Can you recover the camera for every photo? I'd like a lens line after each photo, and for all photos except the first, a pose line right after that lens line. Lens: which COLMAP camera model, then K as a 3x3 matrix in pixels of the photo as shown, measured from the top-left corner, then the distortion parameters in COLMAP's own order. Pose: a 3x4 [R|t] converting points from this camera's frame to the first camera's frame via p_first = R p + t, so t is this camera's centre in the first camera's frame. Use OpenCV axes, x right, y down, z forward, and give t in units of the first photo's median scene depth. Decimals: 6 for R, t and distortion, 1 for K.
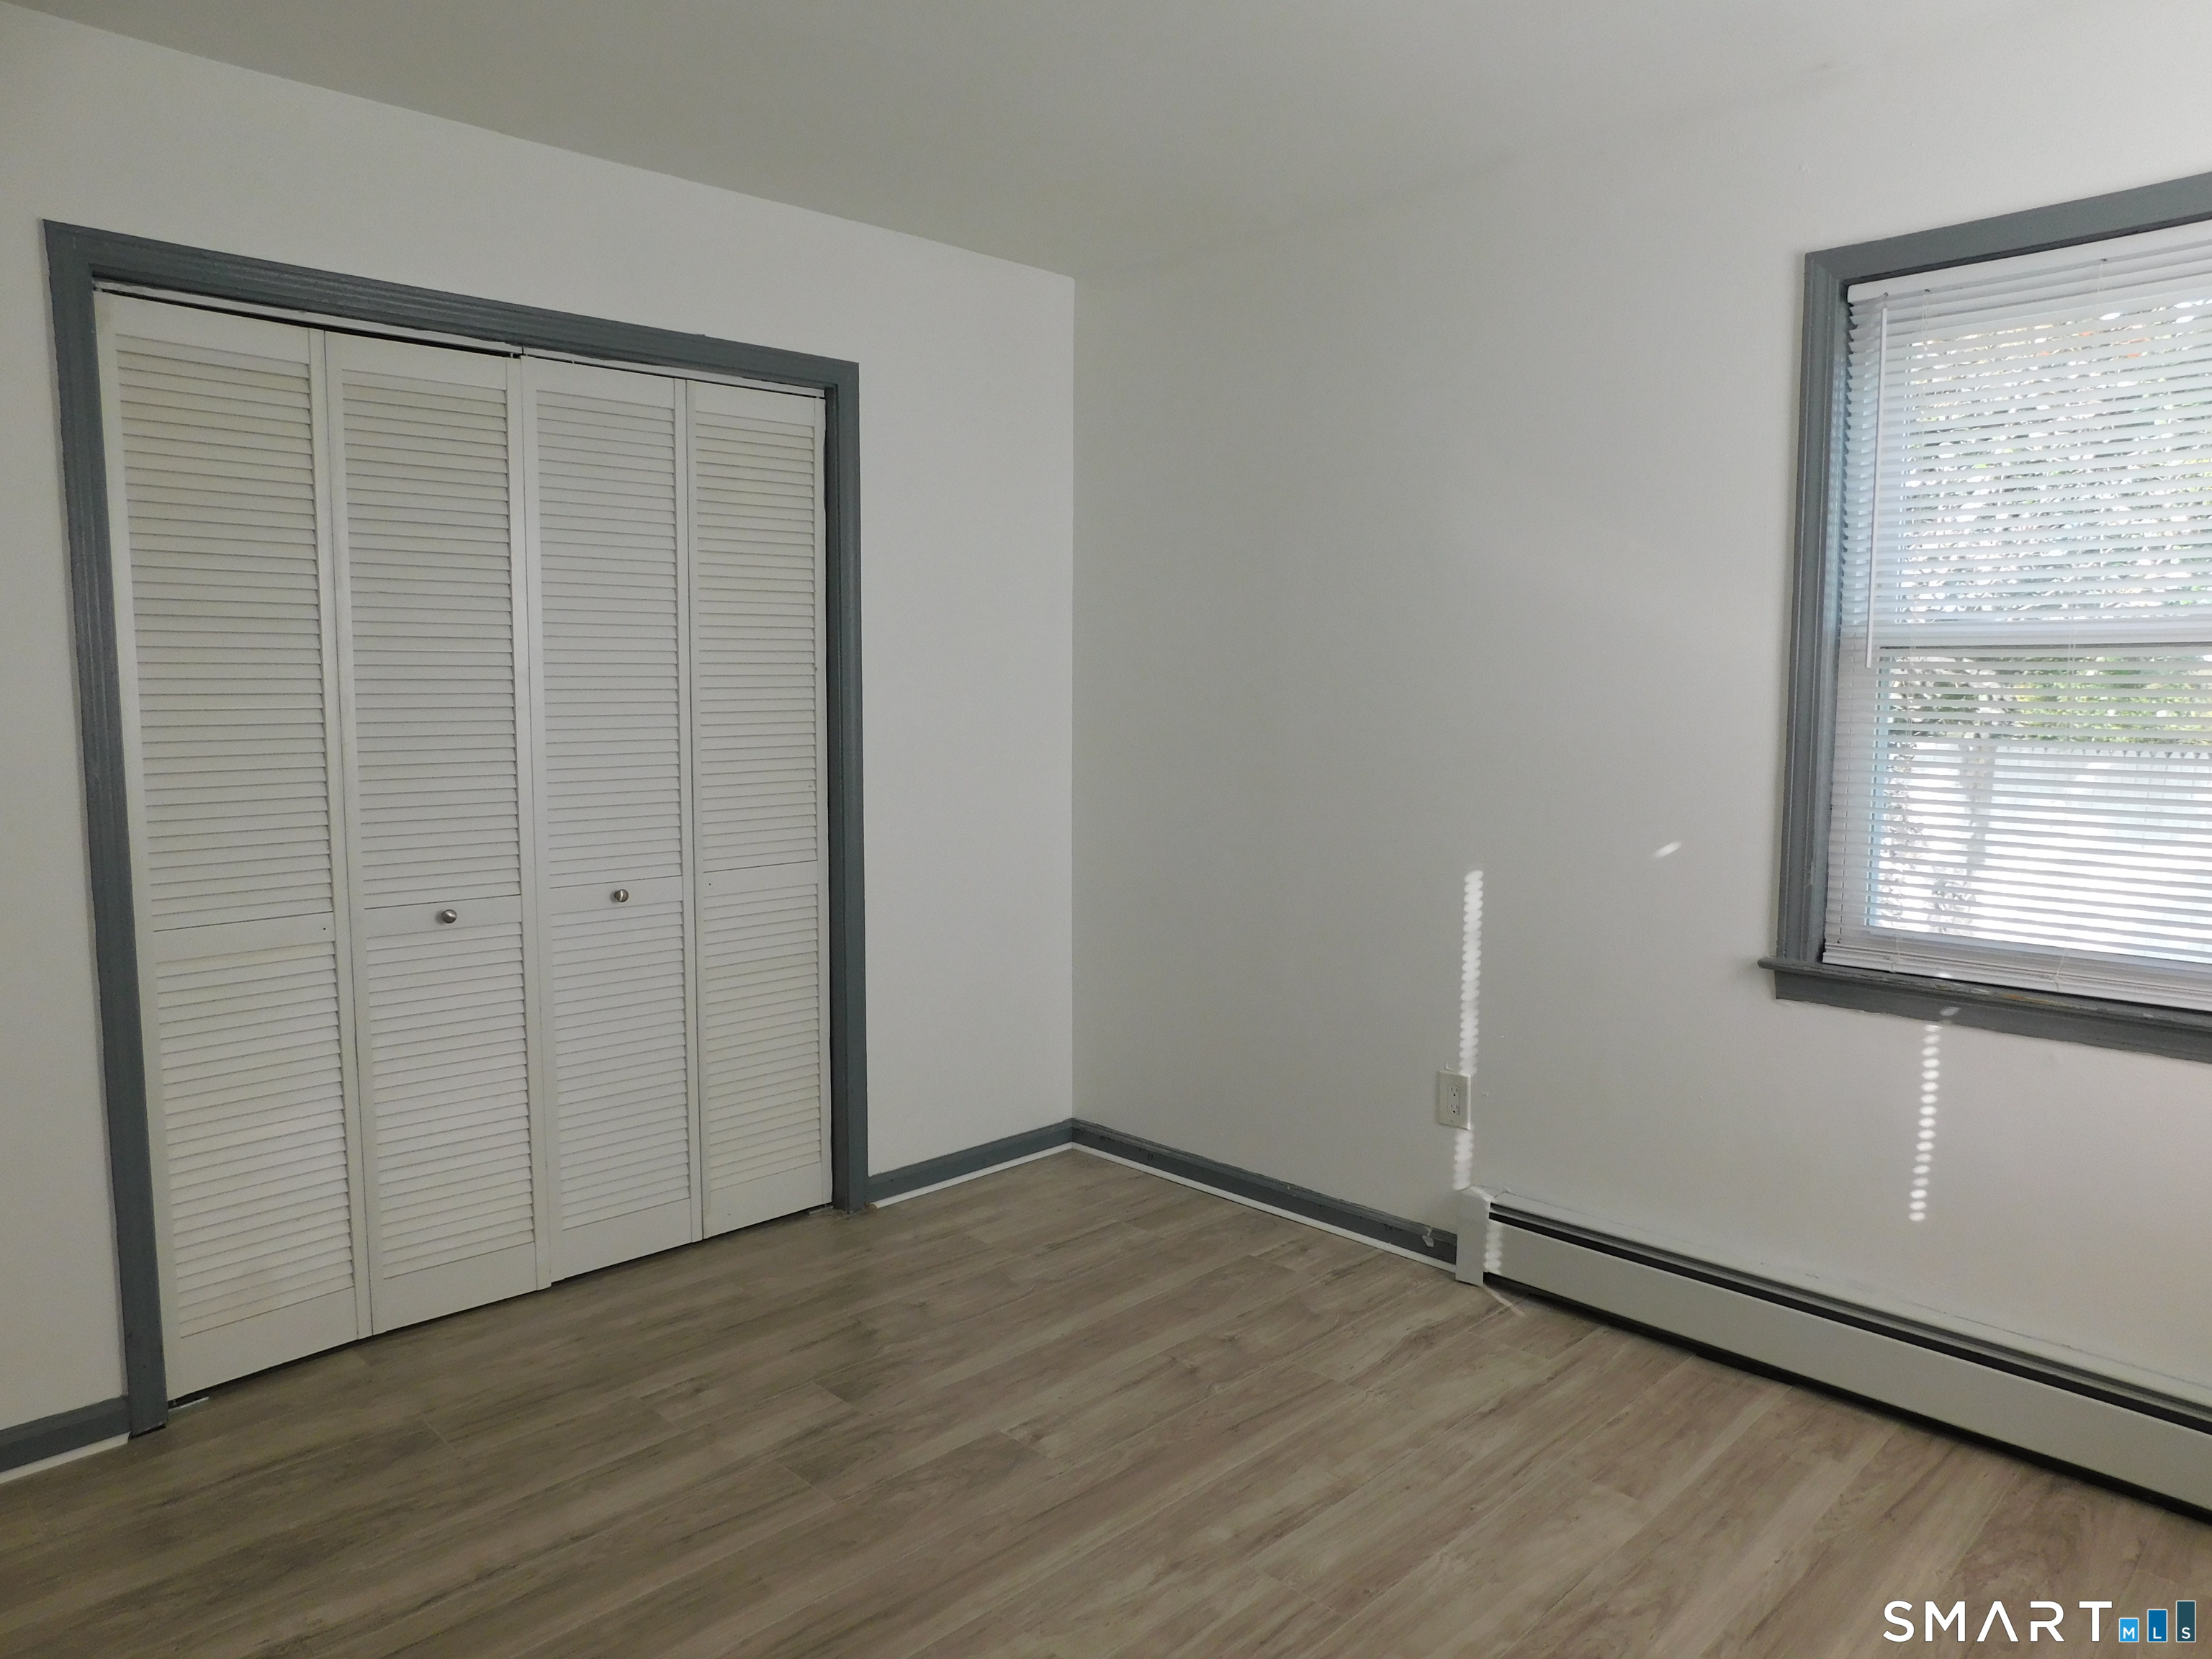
lens RADIAL K [[1475.4, 0, 1109.9], [0, 1475.4, 829.9], [0, 0, 1]] dist [-0.060937, 0.051140]
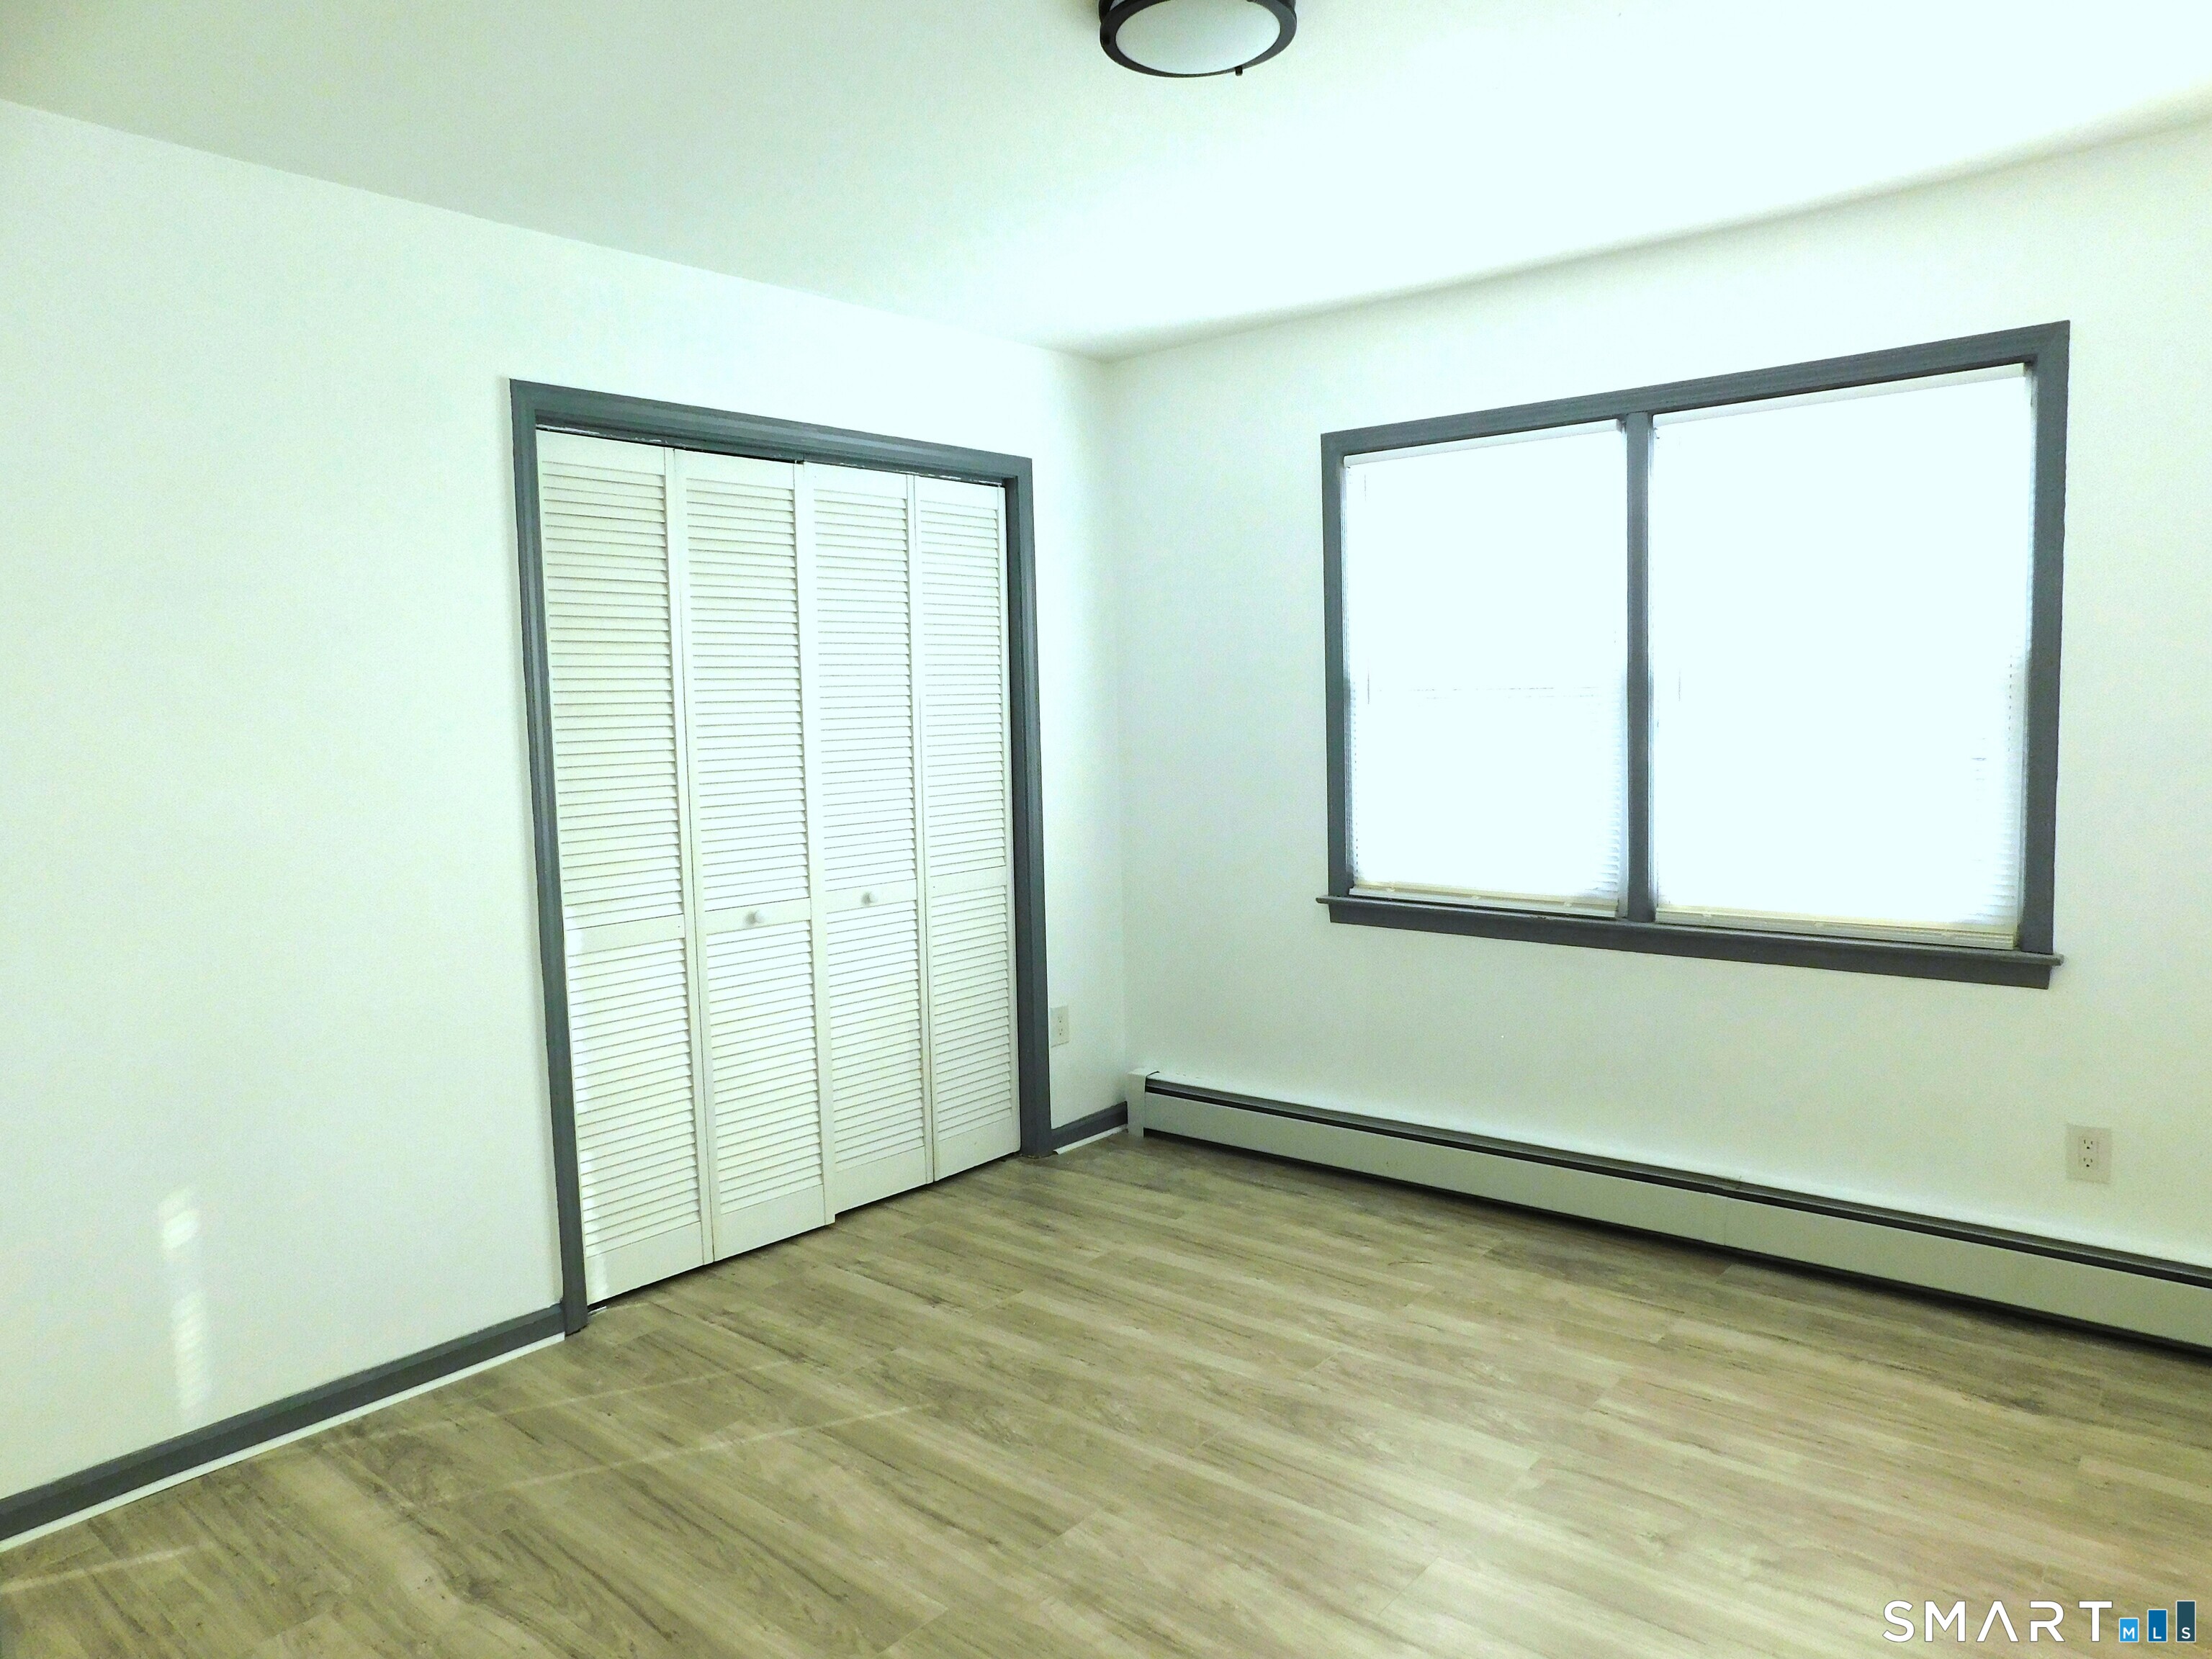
lens RADIAL K [[1475.4, 0, 1109.9], [0, 1475.4, 829.9], [0, 0, 1]] dist [-0.060937, 0.051140]
pose [[0.995892, -0.039604, 0.081432, -0.220900], [0.041564, 0.998882, -0.022525, 0.023304], [-0.080449, 0.025817, 0.996424, -0.228435]]
